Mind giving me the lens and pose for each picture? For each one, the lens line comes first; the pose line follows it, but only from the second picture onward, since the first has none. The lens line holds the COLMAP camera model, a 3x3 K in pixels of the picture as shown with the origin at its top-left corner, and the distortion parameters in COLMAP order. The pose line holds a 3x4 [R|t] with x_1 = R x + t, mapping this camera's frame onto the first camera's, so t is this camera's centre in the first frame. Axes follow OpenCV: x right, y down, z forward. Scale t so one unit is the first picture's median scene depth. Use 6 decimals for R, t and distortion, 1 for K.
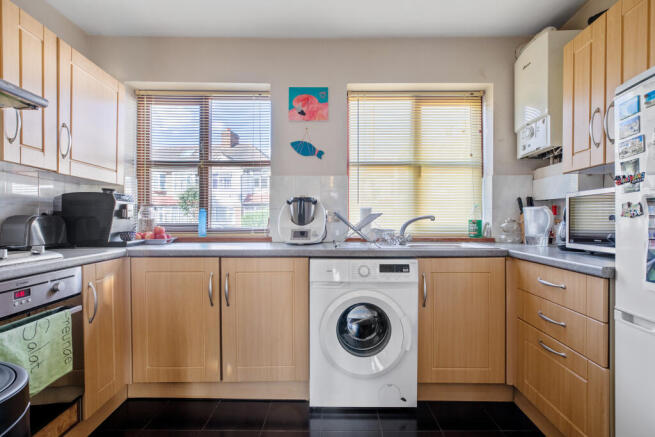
lens RADIAL K [[323.5, 0, 327.3], [0, 323.5, 219.9], [0, 0, 1]] dist [0.017457, 0.000608]
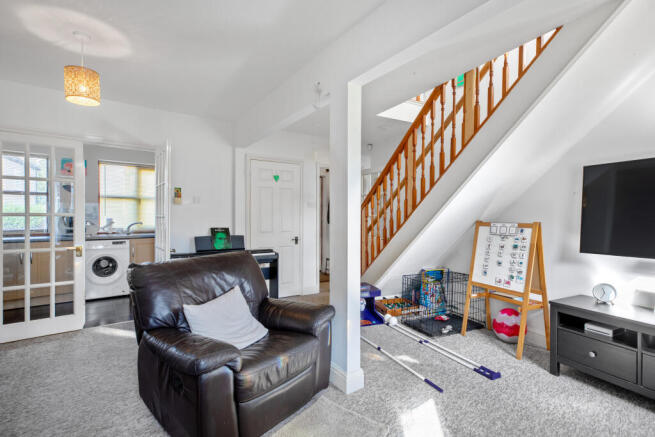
lens RADIAL K [[323.5, 0, 330.6], [0, 323.5, 219.5], [0, 0, 1]] dist [0.017457, 0.000608]
pose [[0.790983, -0.004470, 0.611822, -0.046423], [-0.007316, 0.999833, 0.016764, -0.082470], [-0.611795, -0.017737, 0.790818, -1.730901]]
